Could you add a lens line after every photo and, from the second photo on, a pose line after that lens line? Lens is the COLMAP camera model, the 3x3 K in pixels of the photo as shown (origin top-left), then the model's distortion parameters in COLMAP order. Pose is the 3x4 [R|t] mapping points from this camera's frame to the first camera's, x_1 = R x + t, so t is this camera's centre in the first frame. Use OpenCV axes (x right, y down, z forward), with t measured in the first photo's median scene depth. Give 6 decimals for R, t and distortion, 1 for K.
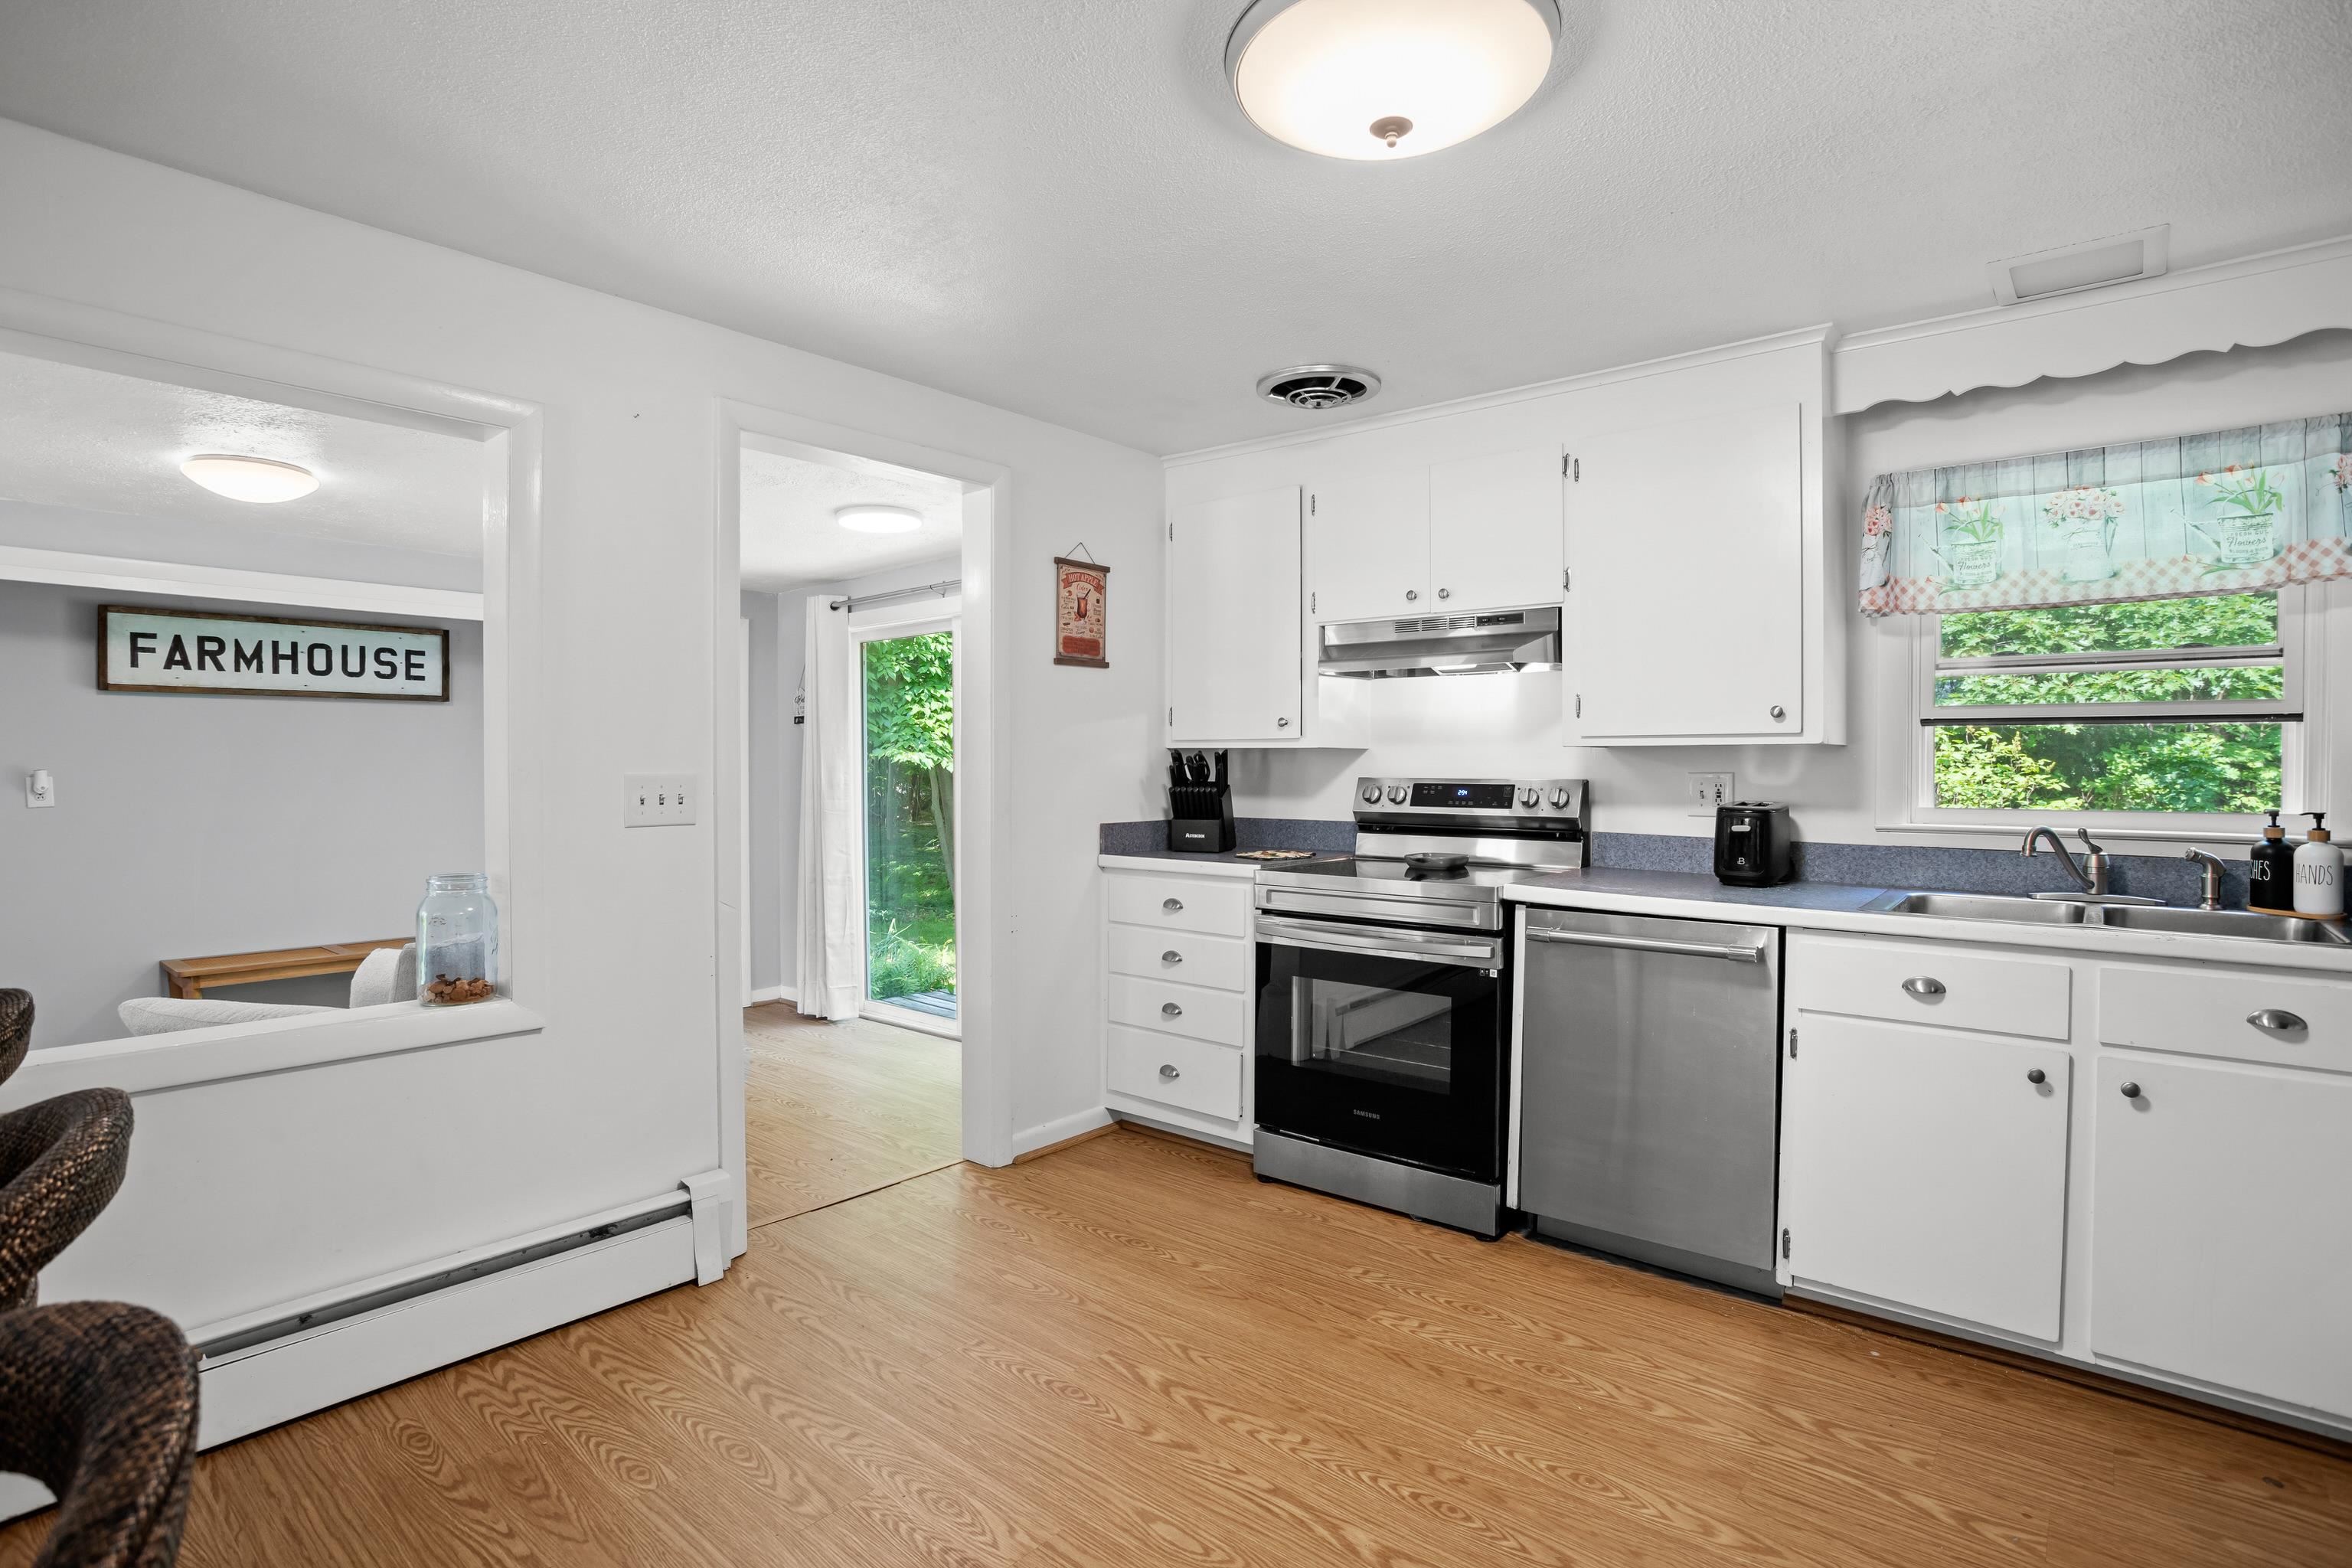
lens RADIAL K [[1143.6, 0, 1176.0], [0, 1143.6, 784.0], [0, 0, 1]] dist [-0.060428, 0.026588]
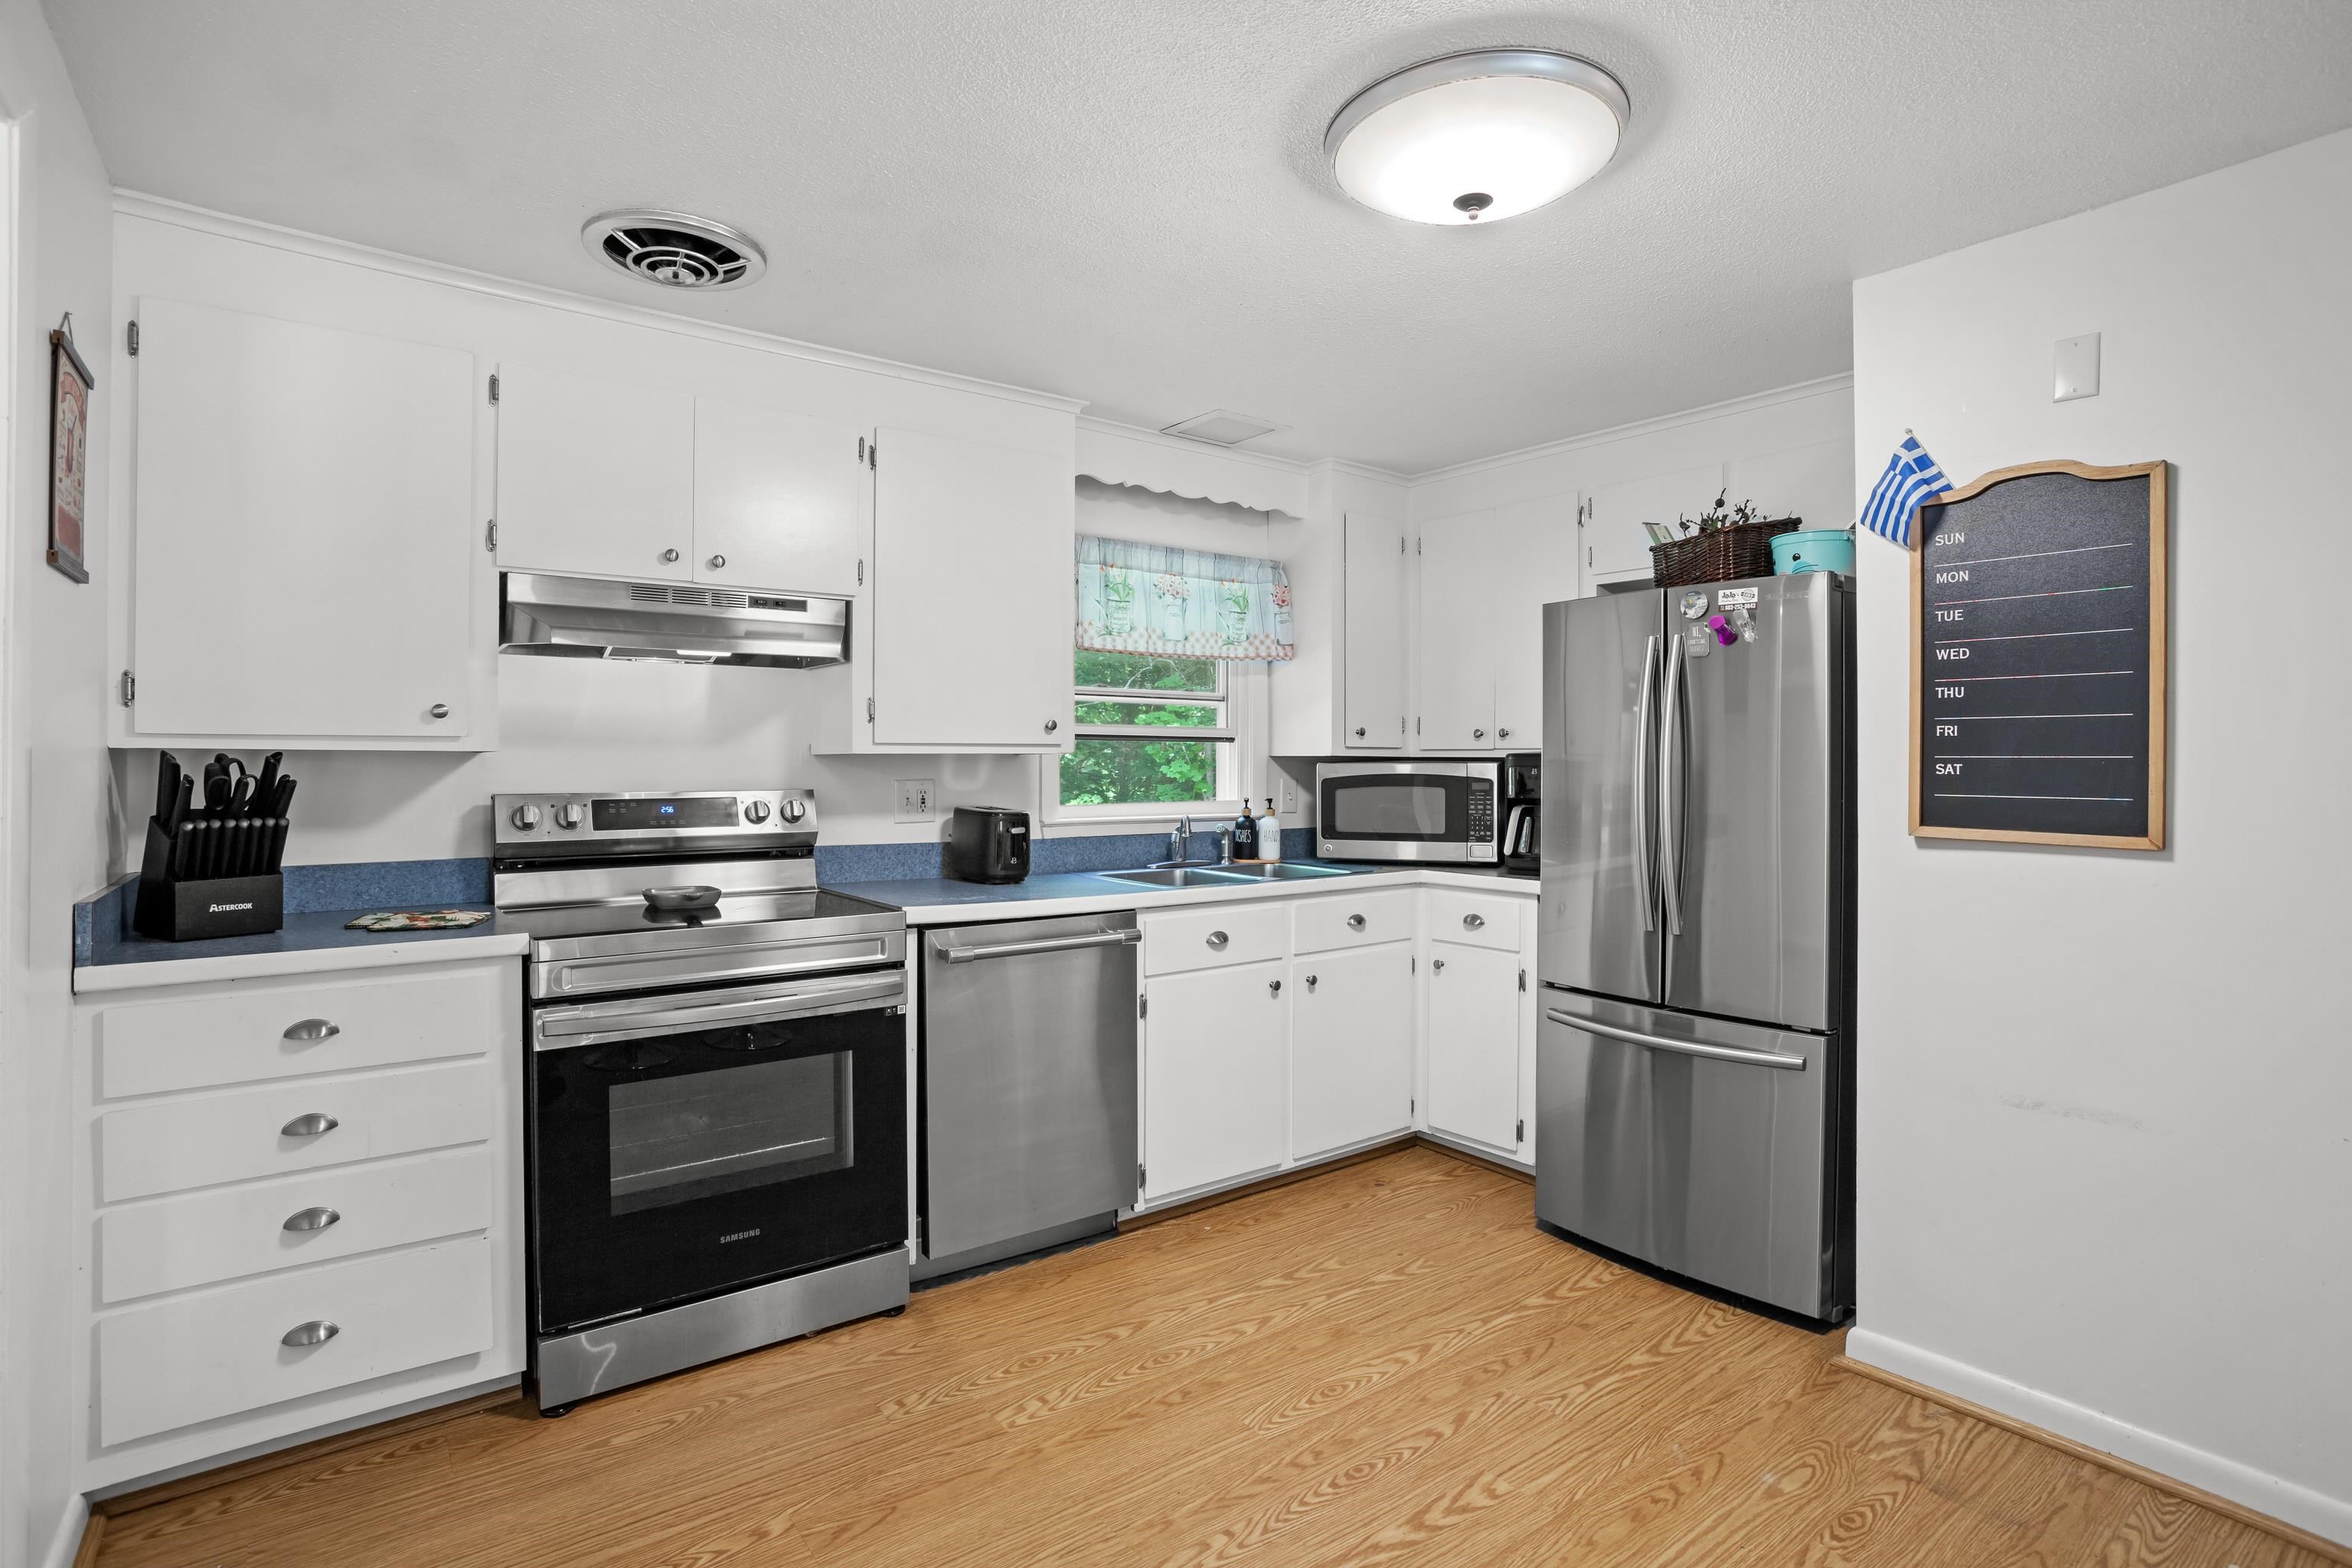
lens RADIAL K [[1154.9, 0, 1174.9], [0, 1154.9, 765.2], [0, 0, 1]] dist [-0.089480, 0.041781]
pose [[0.233330, -0.002869, 0.972393, -0.564295], [0.019353, 0.999811, -0.001694, -0.019769], [-0.972205, 0.019214, 0.233341, 0.610316]]
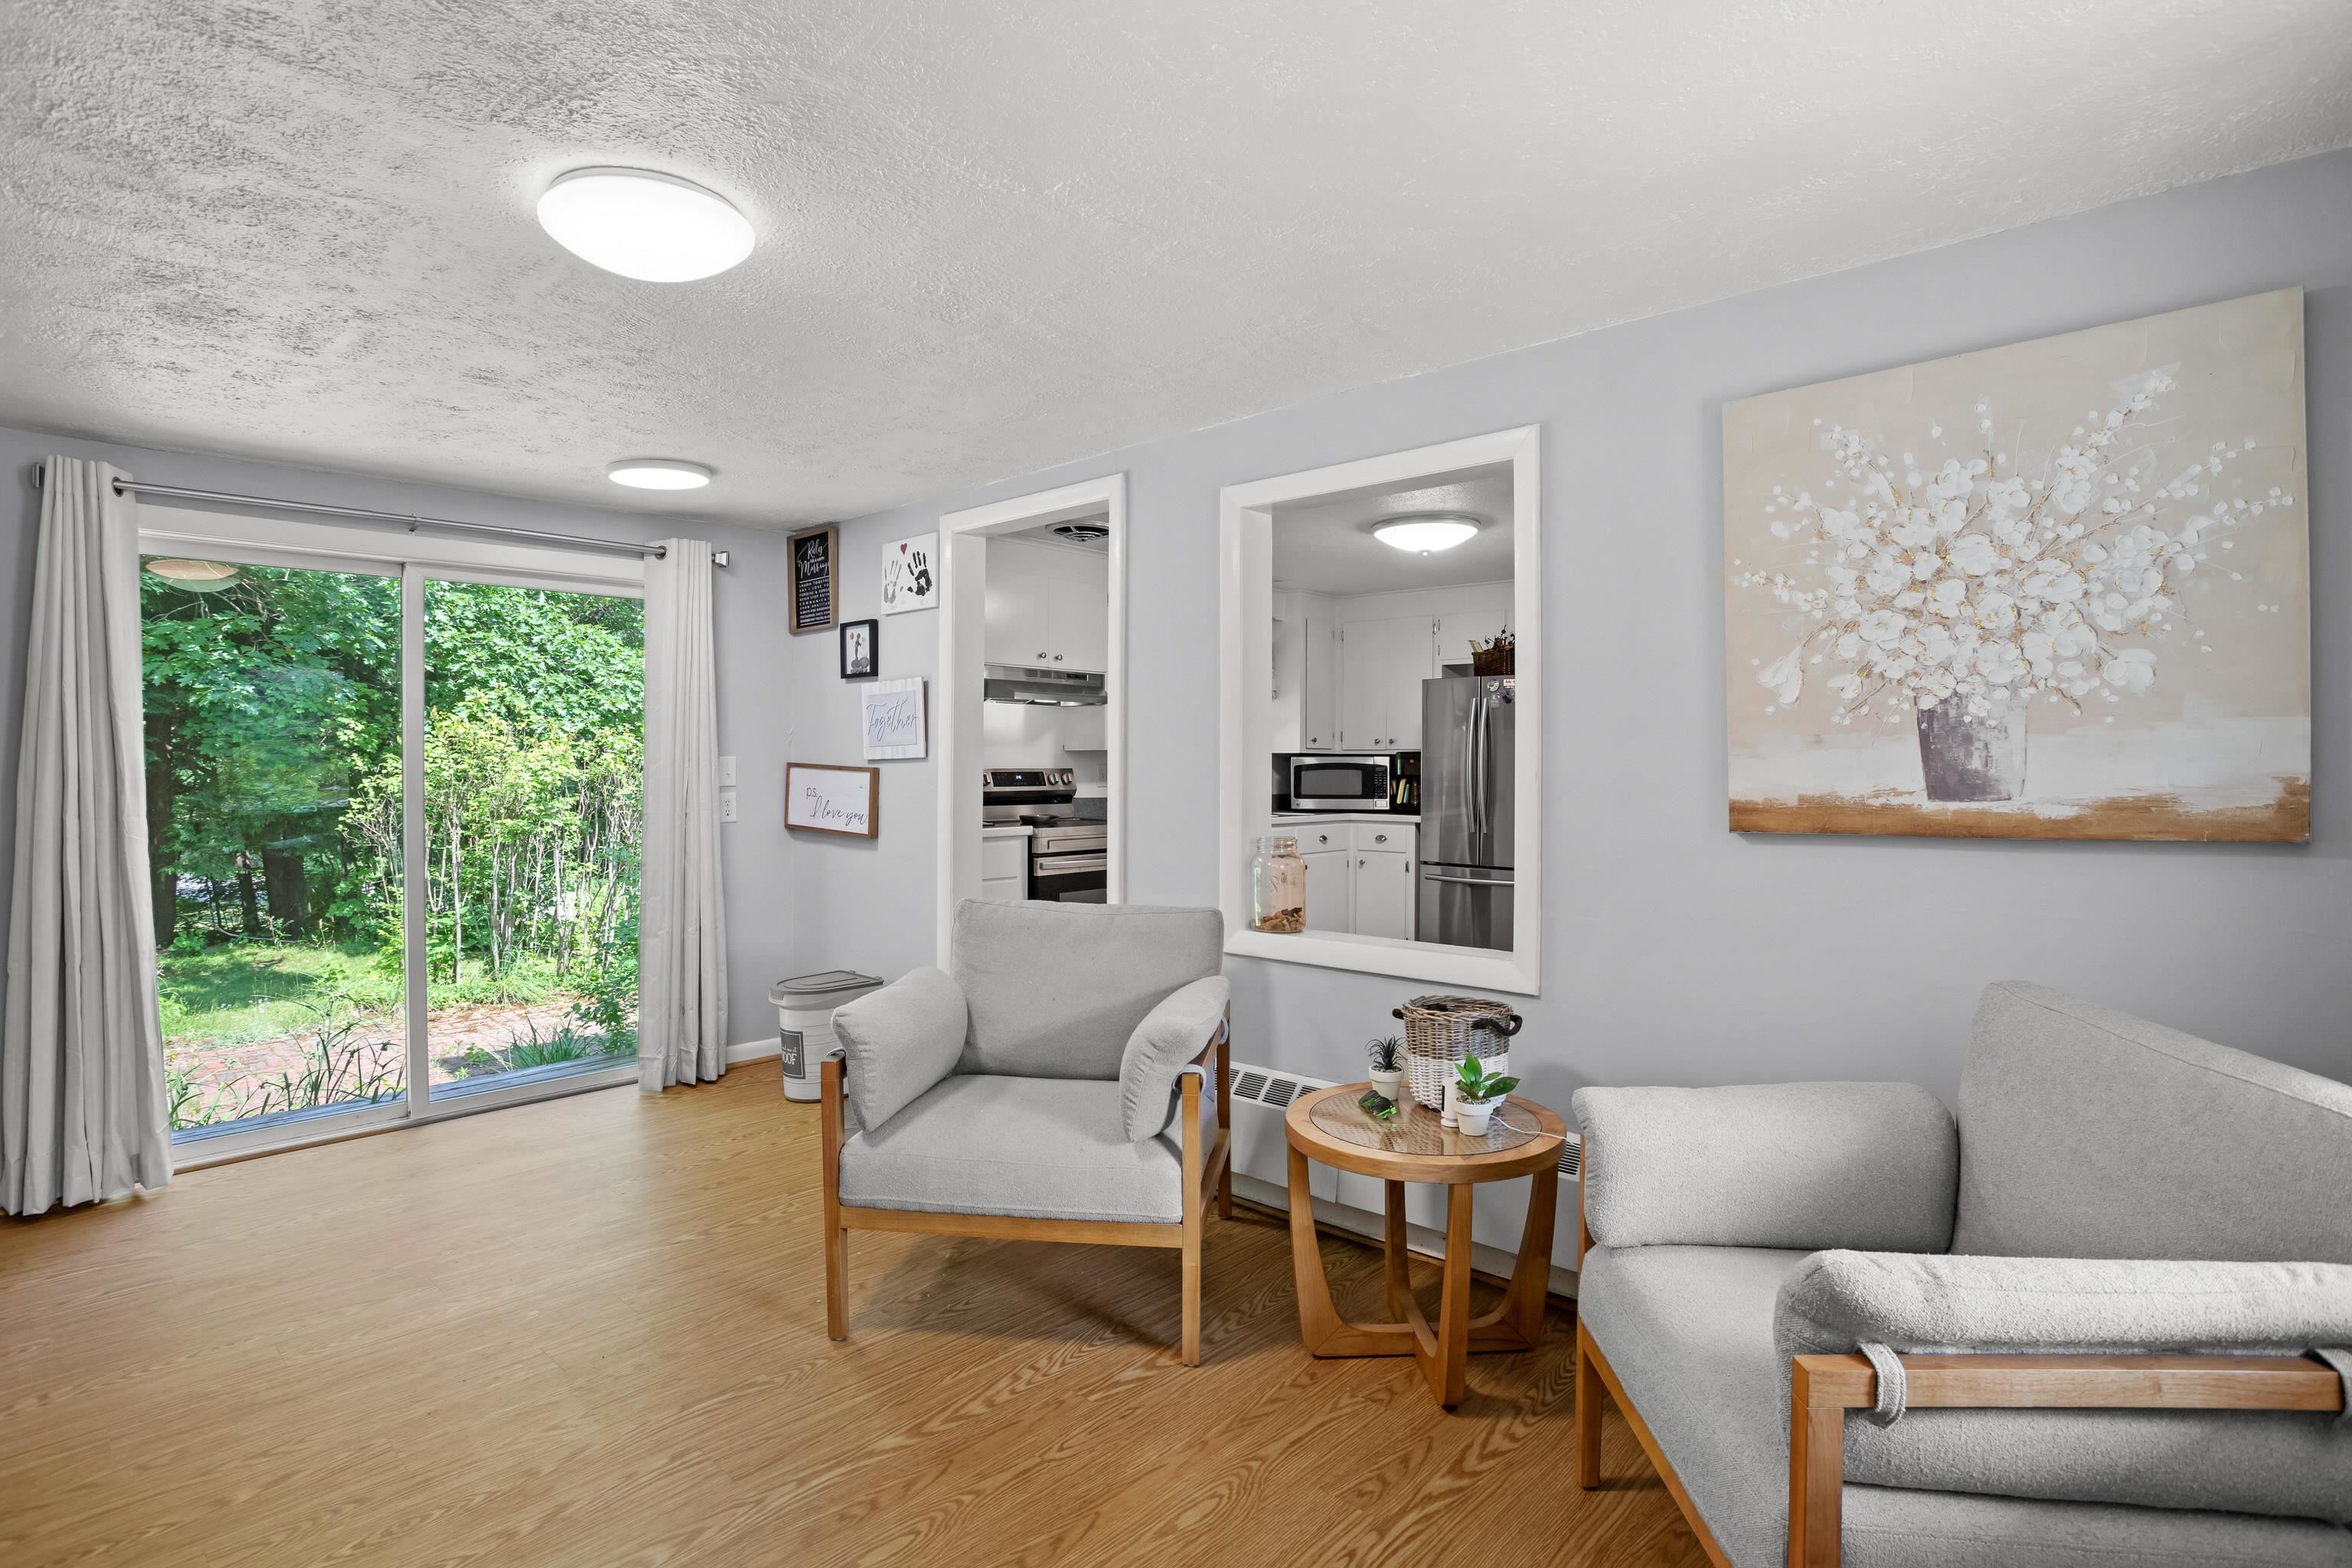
lens RADIAL K [[1228.8, 0, 1176.0], [0, 1228.8, 784.0], [0, 0, 1]] dist [-0.076018, 0.000007]
pose [[0.042349, -0.017097, 0.998957, -1.895687], [0.016084, 0.999736, 0.016428, -0.009977], [-0.998973, 0.015371, 0.042613, 0.913575]]
